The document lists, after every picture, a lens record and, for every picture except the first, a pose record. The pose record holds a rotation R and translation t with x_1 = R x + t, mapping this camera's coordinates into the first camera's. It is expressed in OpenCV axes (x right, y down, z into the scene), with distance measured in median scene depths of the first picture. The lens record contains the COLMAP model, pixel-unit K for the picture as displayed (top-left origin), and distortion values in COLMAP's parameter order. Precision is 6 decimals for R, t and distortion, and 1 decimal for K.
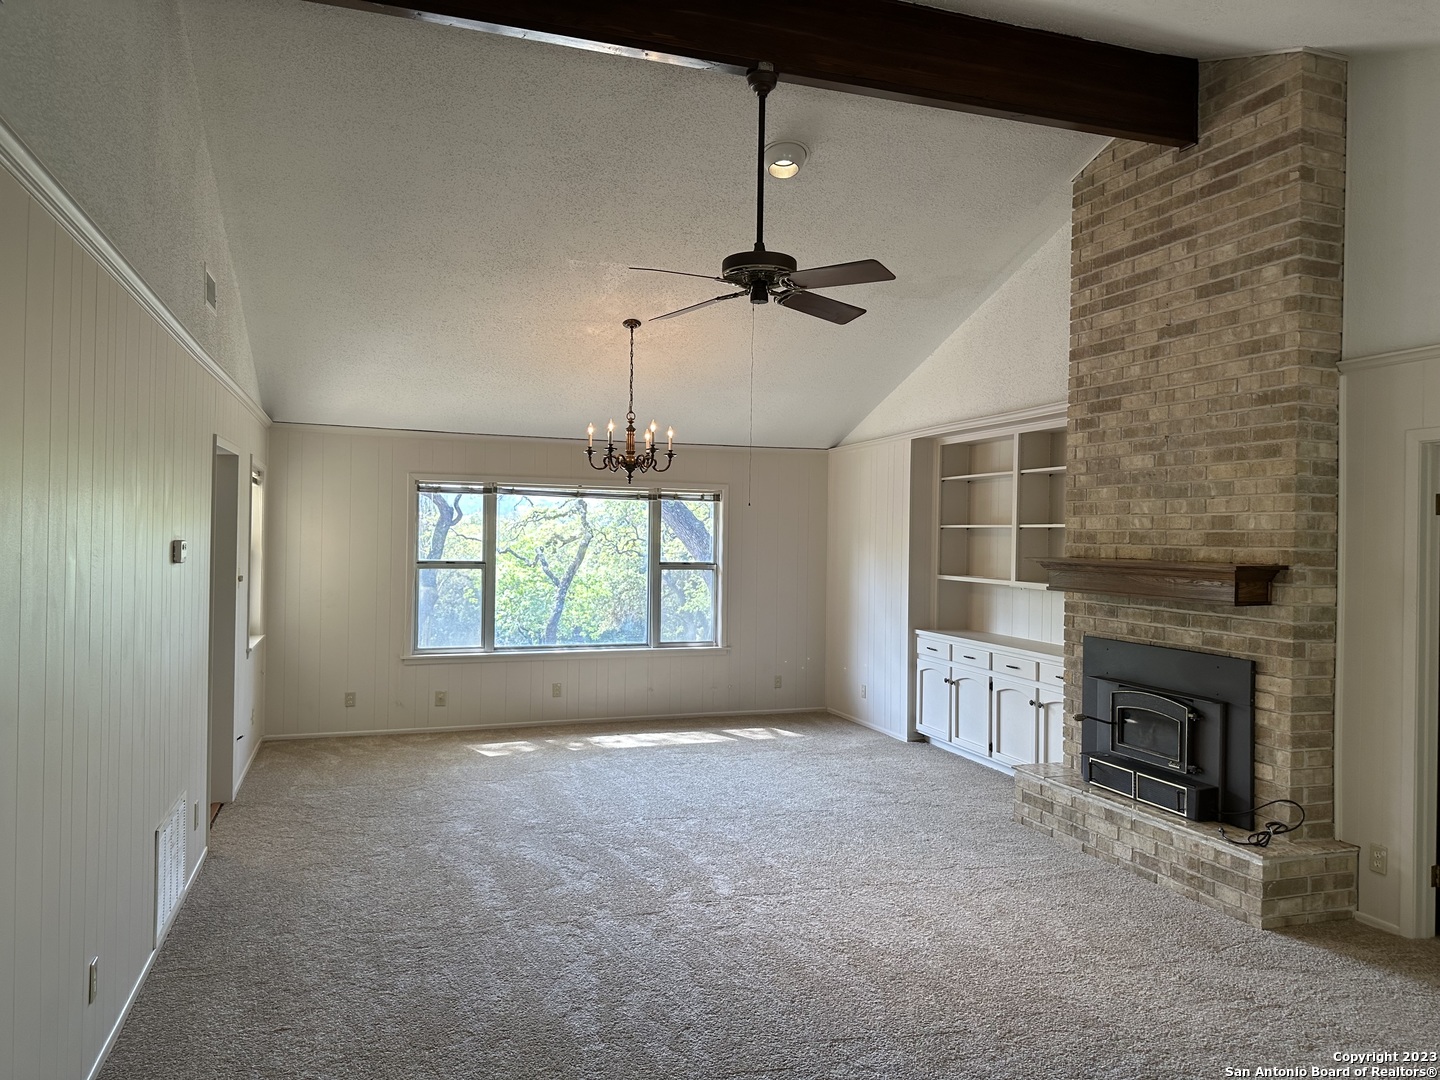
lens RADIAL K [[1023.0, 0, 720.0], [0, 1023.0, 544.7], [0, 0, 1]] dist [0.170845, -0.289652]
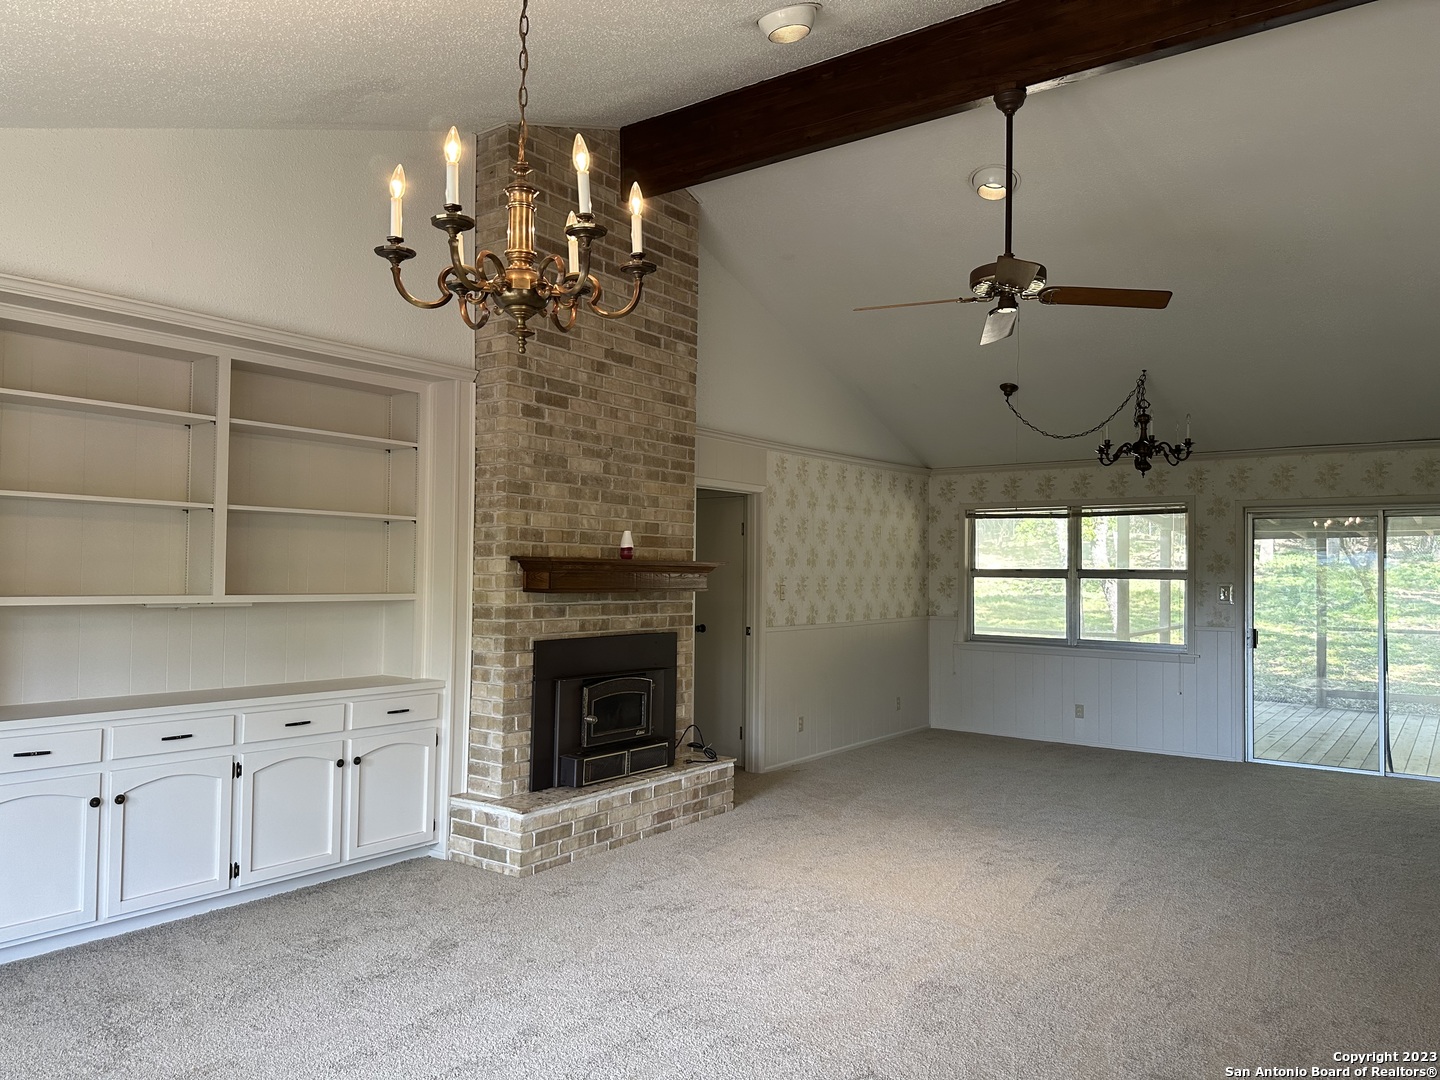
lens RADIAL K [[1023.0, 0, 720.0], [0, 1023.0, 544.7], [0, 0, 1]] dist [0.170845, -0.289652]
pose [[-0.566766, -0.004432, 0.823867, -0.559390], [-0.018405, 0.999804, -0.007283, 0.006002], [-0.823673, -0.019291, -0.566736, 1.557617]]
